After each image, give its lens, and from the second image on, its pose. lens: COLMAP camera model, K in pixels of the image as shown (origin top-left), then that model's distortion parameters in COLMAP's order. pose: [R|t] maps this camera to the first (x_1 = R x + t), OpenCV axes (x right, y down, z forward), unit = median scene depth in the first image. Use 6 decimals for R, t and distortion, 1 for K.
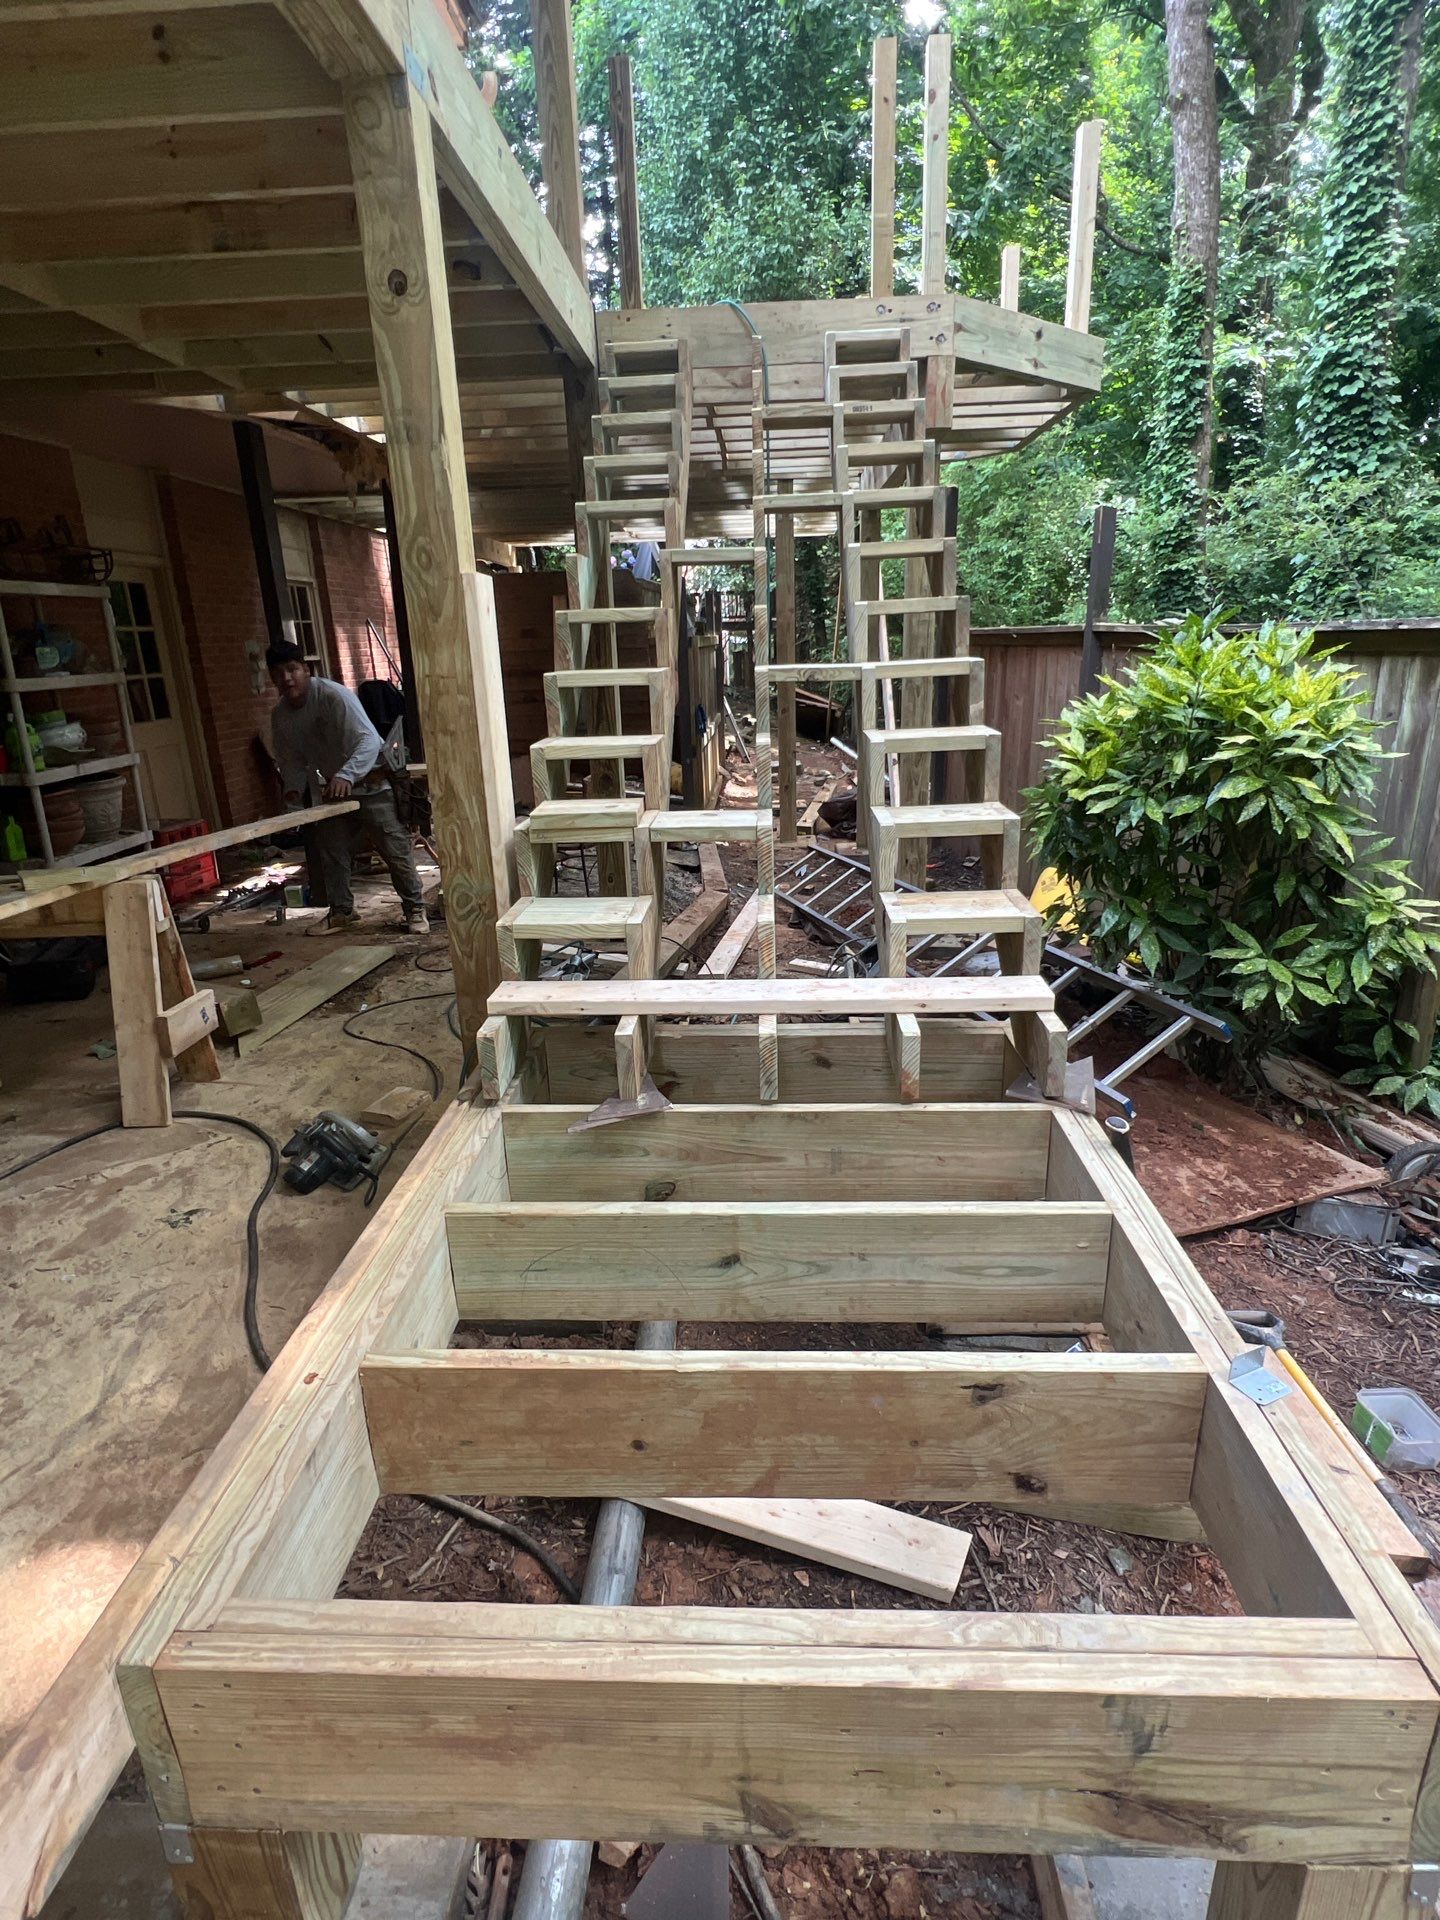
lens RADIAL K [[943.3, 0, 720.0], [0, 943.3, 960.0], [0, 0, 1]] dist [0.001017, 0.000381]
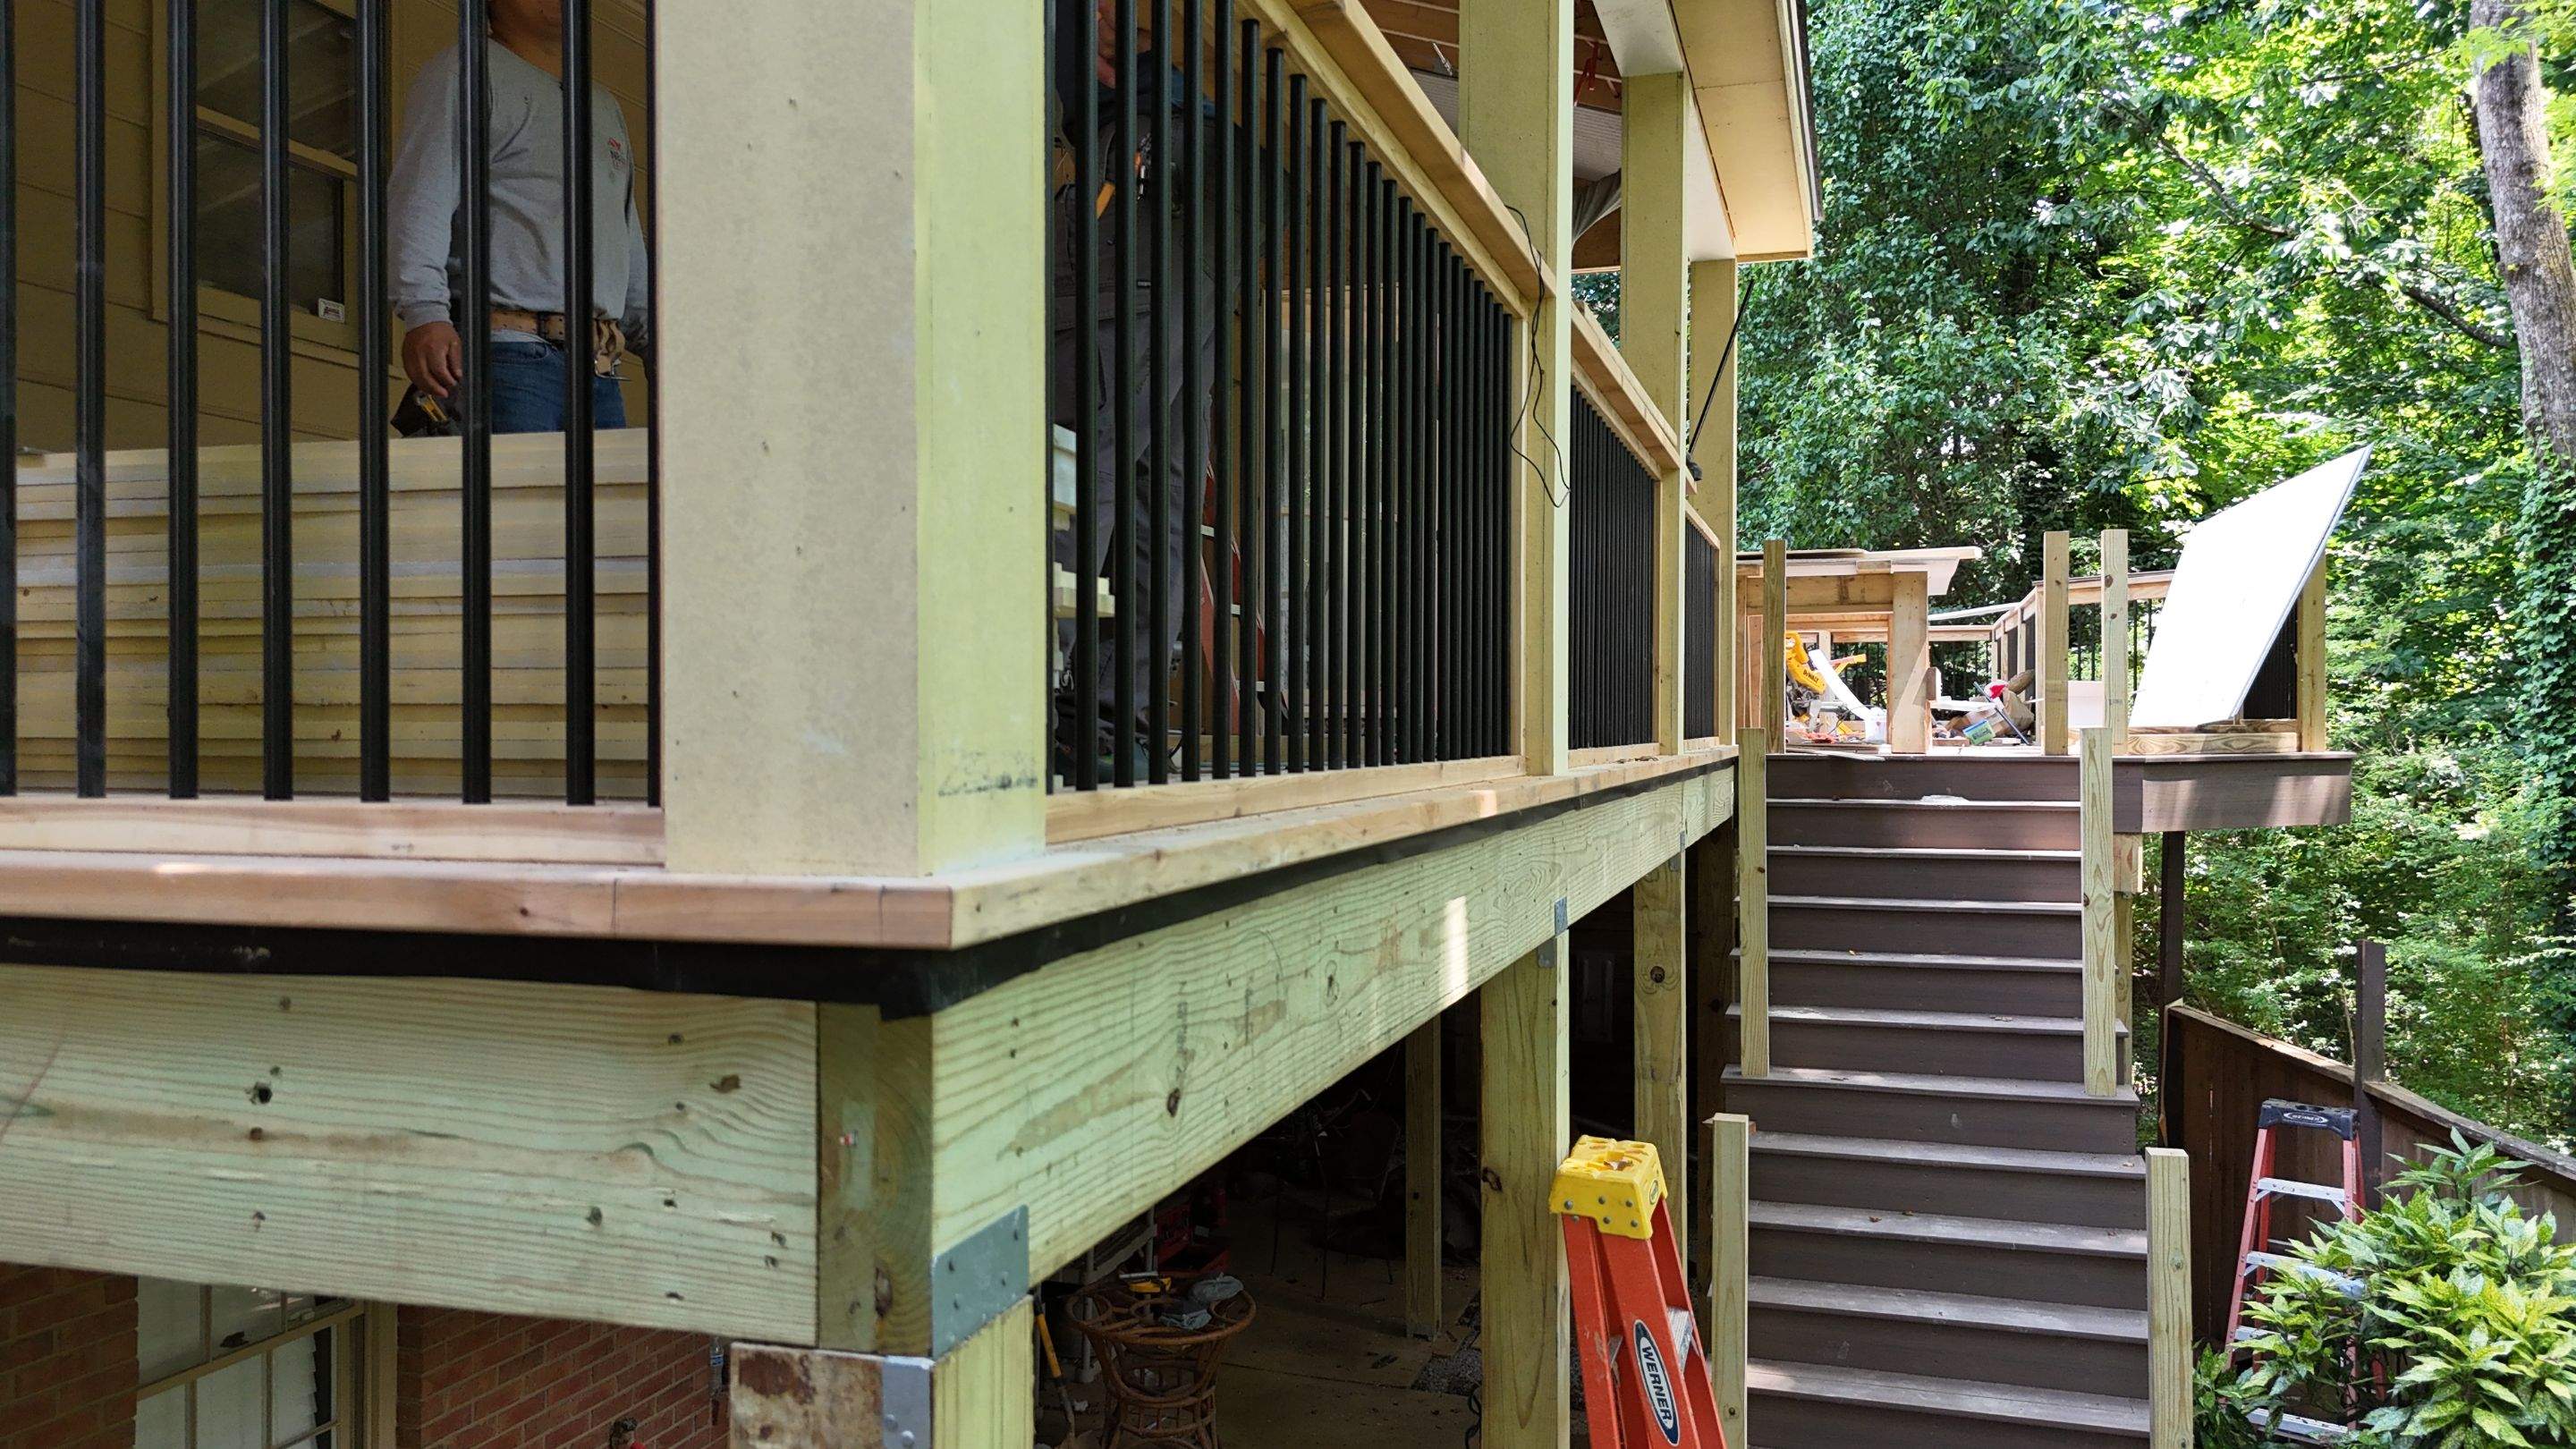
lens RADIAL K [[1934.8, 0, 1288.0], [0, 1934.8, 724.5], [0, 0, 1]] dist [0.061753, -0.002841]
pose [[0.971123, 0.028927, -0.236821, -0.054249], [-0.097023, 0.954719, -0.281245, -0.057308], [0.217962, 0.296101, 0.929955, -0.494194]]
